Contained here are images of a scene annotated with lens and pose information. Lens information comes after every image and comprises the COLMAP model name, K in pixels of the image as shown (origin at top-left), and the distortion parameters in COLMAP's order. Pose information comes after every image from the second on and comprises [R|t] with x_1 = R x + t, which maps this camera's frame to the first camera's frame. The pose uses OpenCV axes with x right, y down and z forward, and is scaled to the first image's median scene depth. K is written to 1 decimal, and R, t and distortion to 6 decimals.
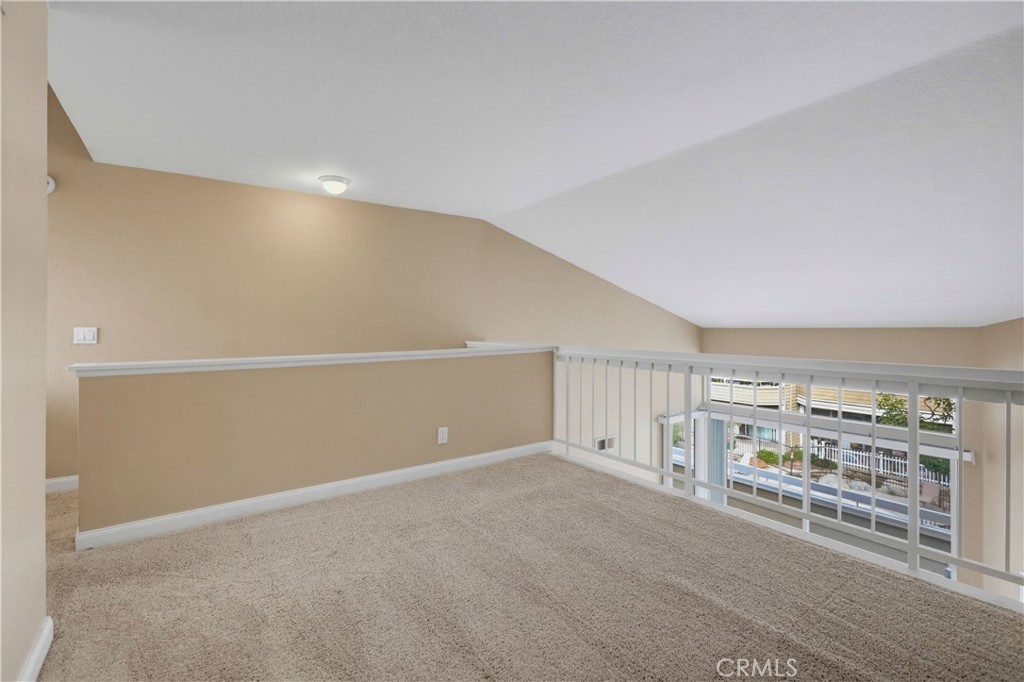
lens RADIAL K [[460.8, 0, 514.1], [0, 460.8, 322.2], [0, 0, 1]] dist [-0.006619, 0.003350]
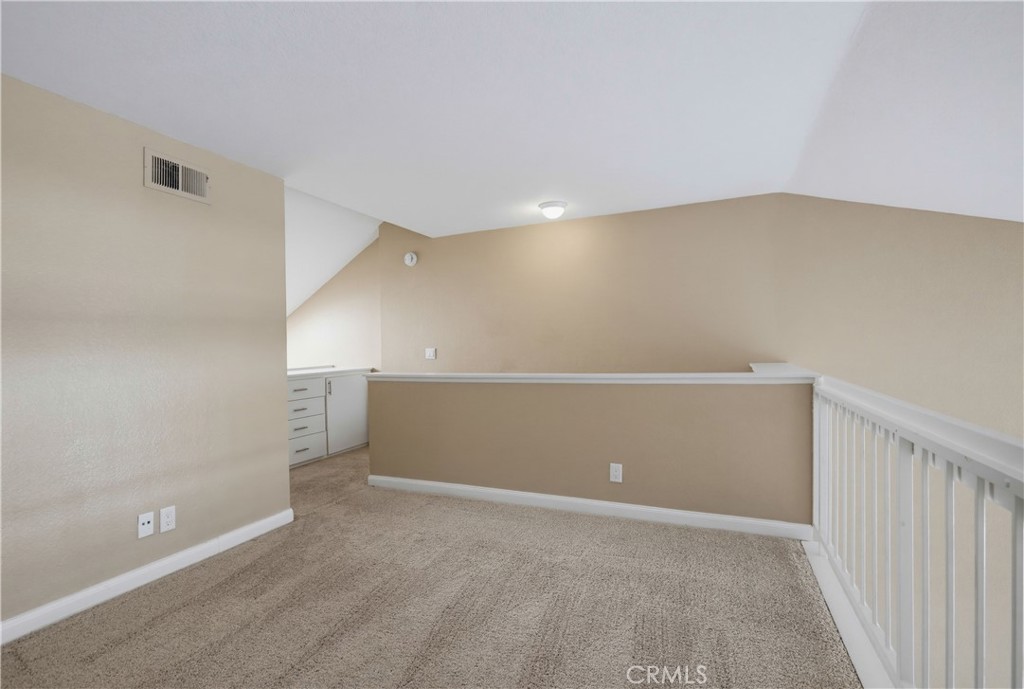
lens RADIAL K [[477.0, 0, 508.5], [0, 477.0, 348.0], [0, 0, 1]] dist [-0.002146, -0.000038]
pose [[0.511476, 0.001858, -0.859295, 0.479091], [0.022850, 0.999615, 0.015763, -0.007472], [0.858994, -0.027698, 0.511237, 0.349908]]
